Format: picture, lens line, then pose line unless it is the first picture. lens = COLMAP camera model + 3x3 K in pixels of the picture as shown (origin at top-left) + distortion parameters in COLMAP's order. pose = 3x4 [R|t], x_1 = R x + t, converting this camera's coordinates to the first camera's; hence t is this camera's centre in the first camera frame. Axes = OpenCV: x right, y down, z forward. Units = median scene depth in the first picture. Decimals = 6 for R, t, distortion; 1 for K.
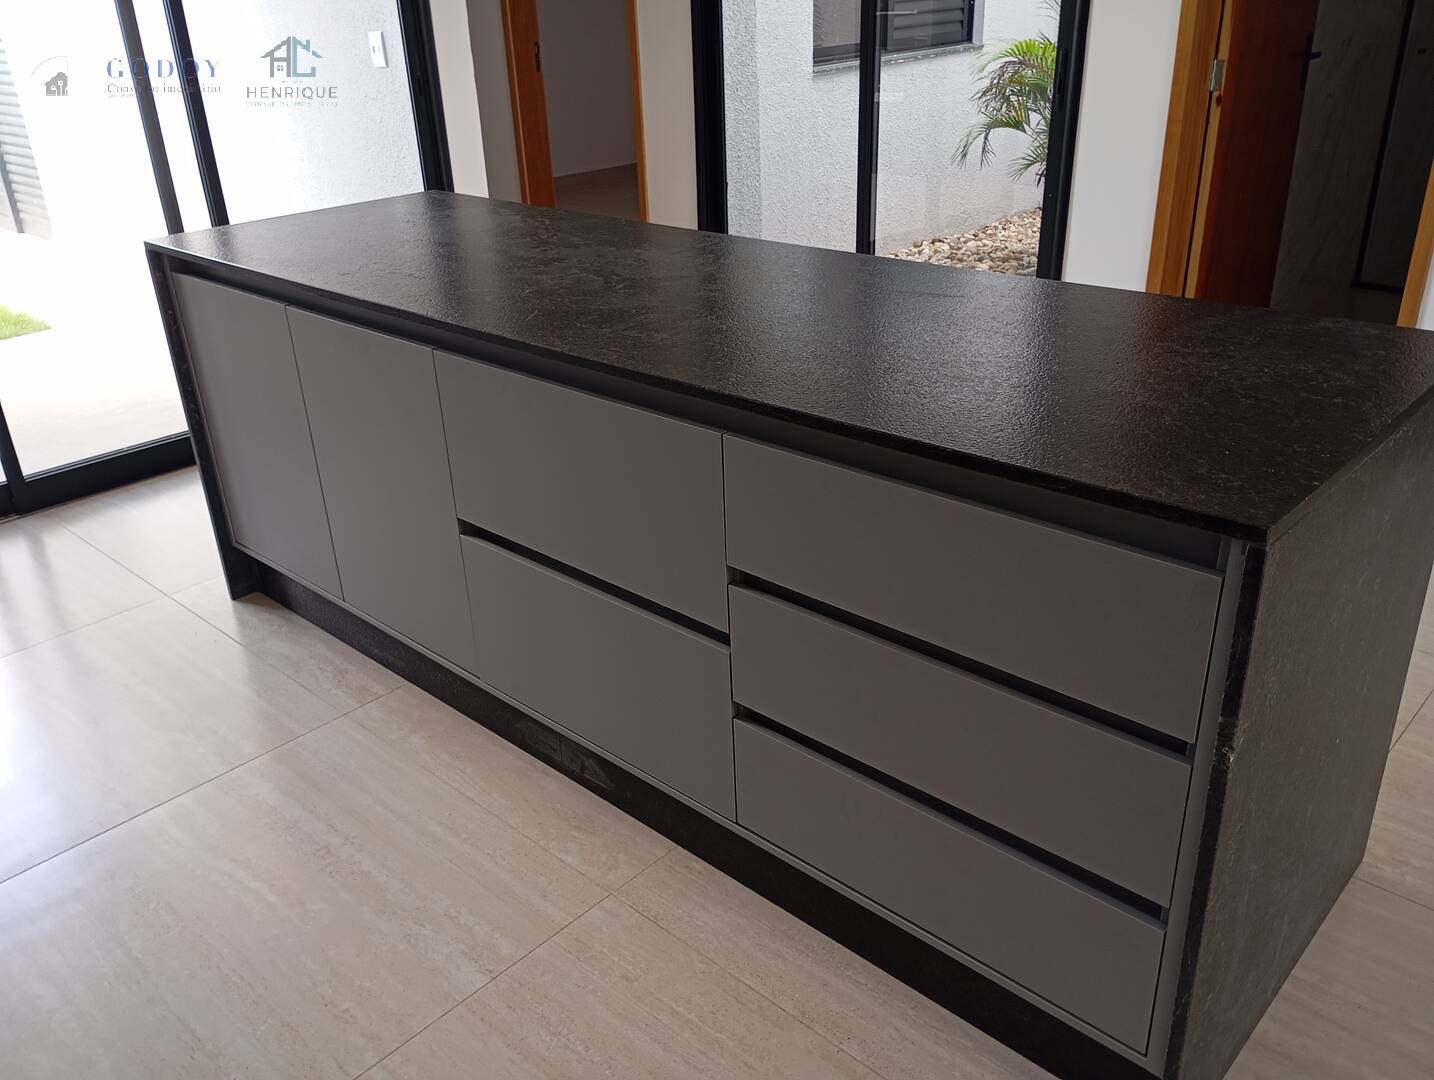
lens RADIAL K [[1186.7, 0, 709.0], [0, 1186.7, 545.8], [0, 0, 1]] dist [0.065056, -0.077215]
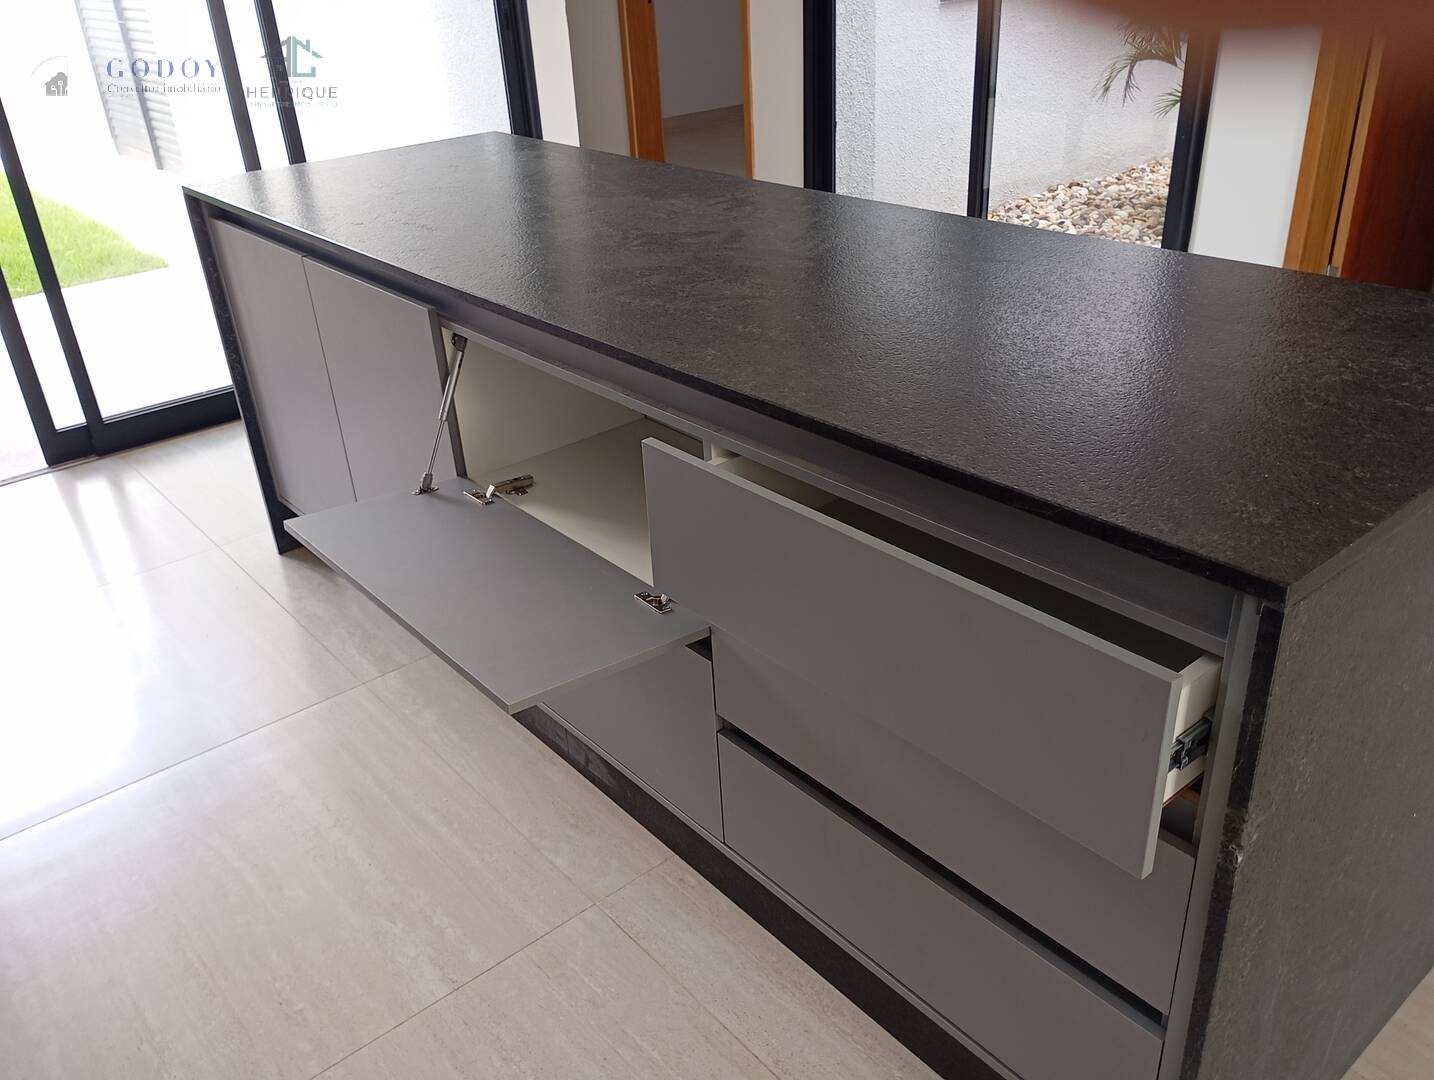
lens RADIAL K [[1186.7, 0, 709.0], [0, 1186.7, 545.8], [0, 0, 1]] dist [0.065056, -0.077215]
pose [[0.991936, 0.044443, -0.118690, 0.101542], [-0.038699, 0.997986, 0.050269, -0.036290], [0.120685, -0.045271, 0.991658, 0.098566]]
